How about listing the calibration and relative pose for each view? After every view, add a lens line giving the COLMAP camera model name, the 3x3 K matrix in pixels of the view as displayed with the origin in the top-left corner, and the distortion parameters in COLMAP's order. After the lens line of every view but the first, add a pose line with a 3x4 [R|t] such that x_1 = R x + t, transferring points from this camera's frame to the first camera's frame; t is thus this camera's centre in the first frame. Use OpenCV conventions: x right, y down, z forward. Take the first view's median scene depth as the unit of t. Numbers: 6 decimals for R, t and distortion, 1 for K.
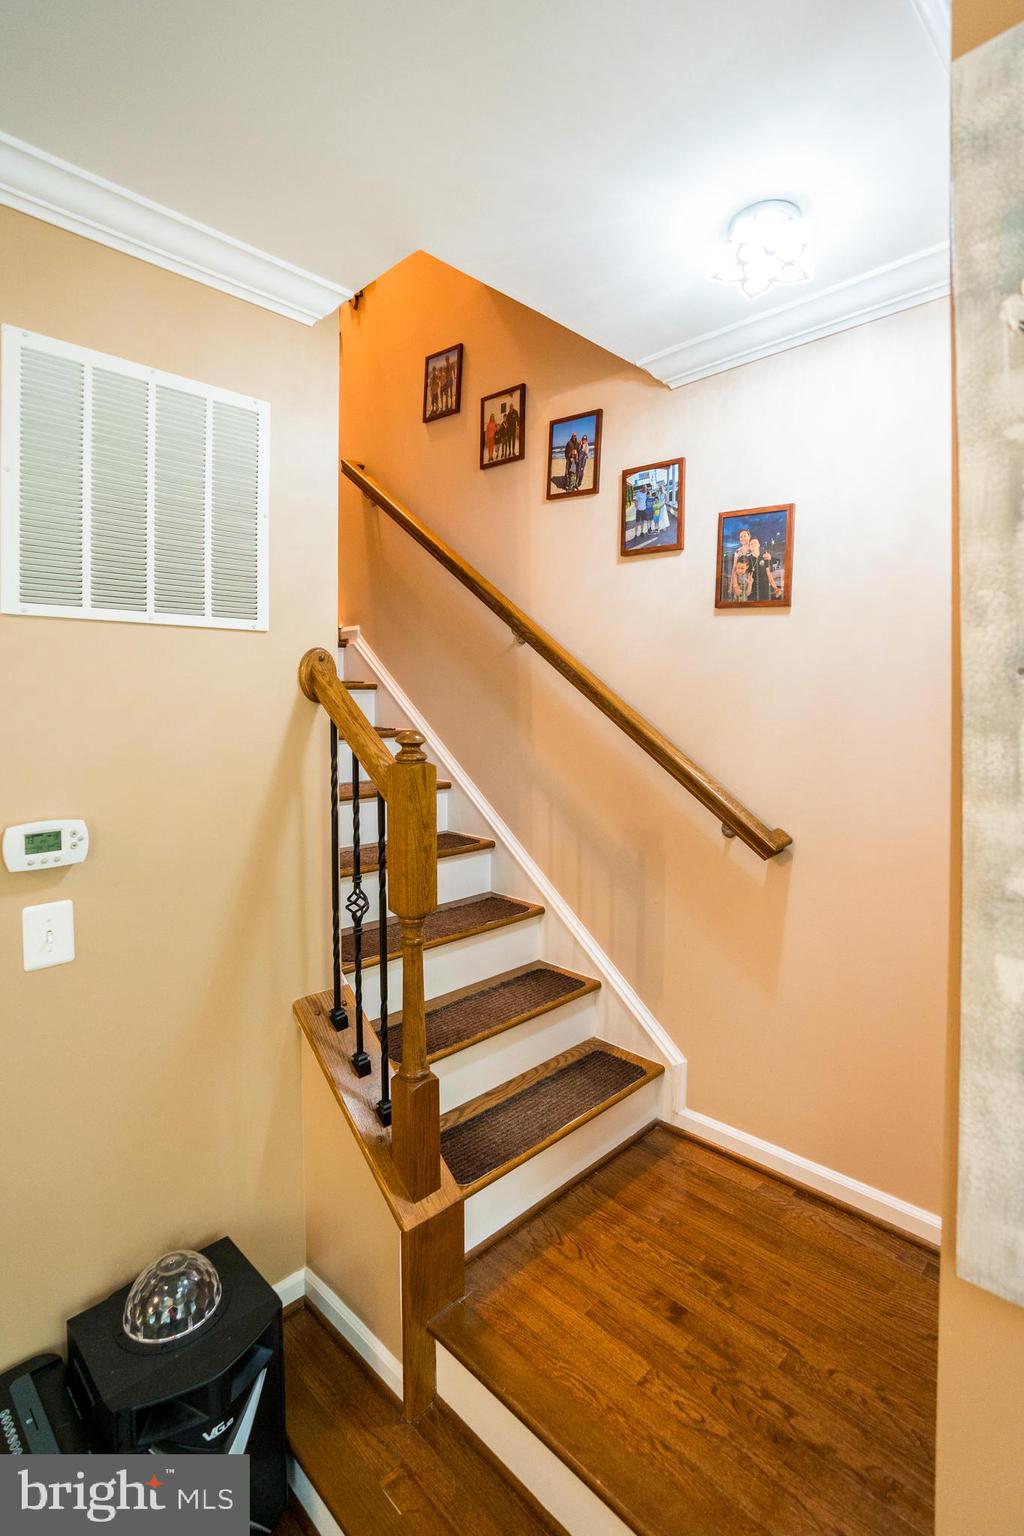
lens RADIAL K [[747.8, 0, 543.2], [0, 747.8, 697.5], [0, 0, 1]] dist [-0.049087, 0.016145]
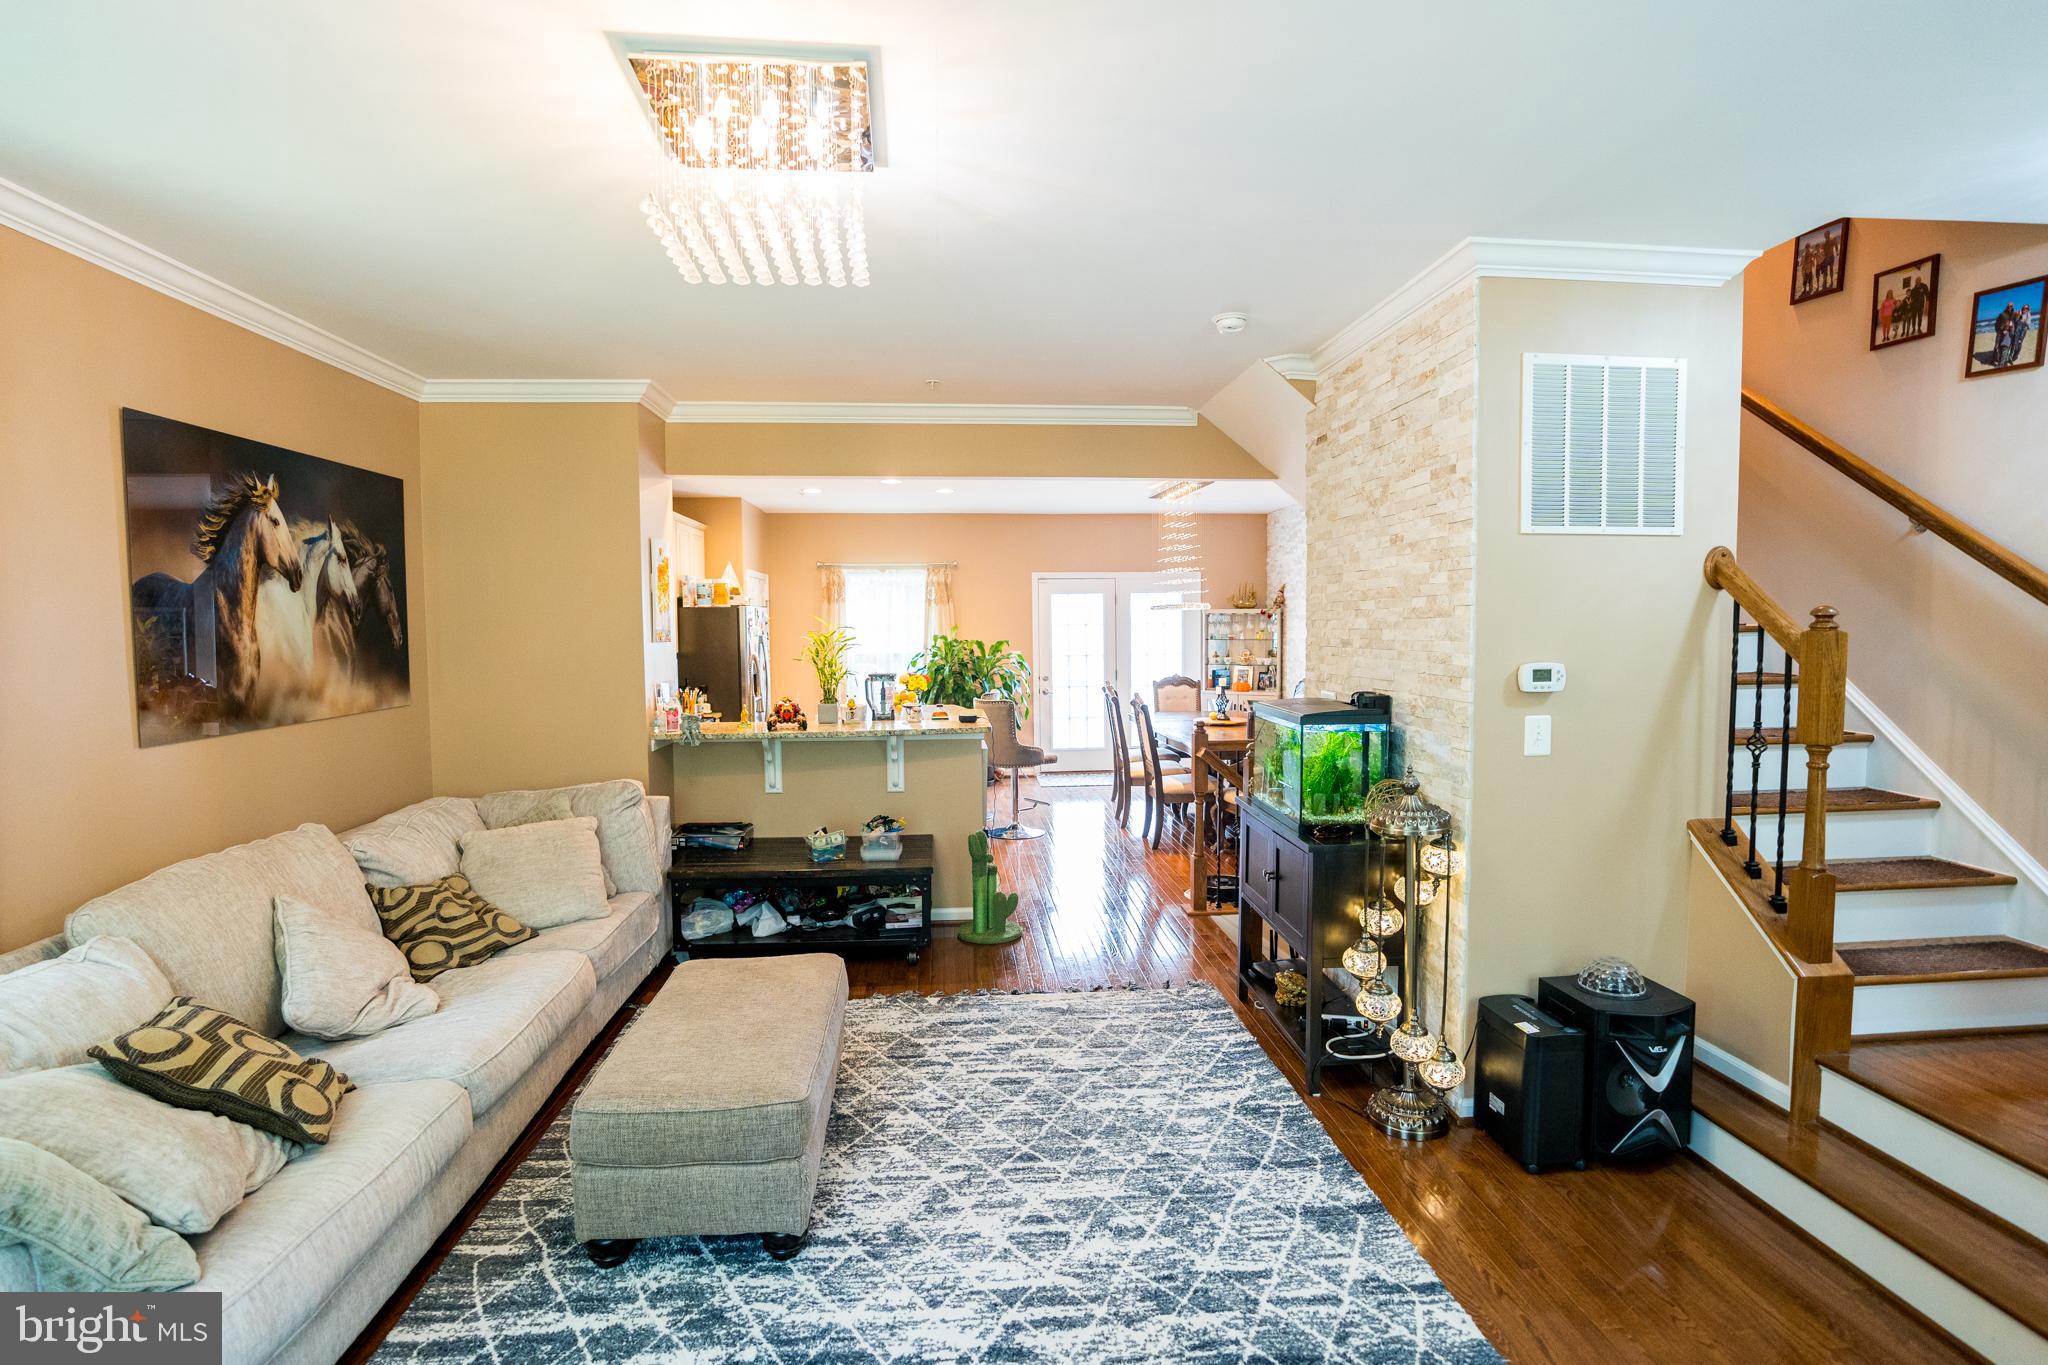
lens RADIAL K [[997.1, 0, 1005.7], [0, 997.1, 687.4], [0, 0, 1]] dist [-0.049087, 0.016145]
pose [[0.731939, 0.039215, -0.680241, -0.043679], [0.006549, 0.997891, 0.064573, 0.045111], [0.681338, -0.051718, 0.730139, -0.811271]]
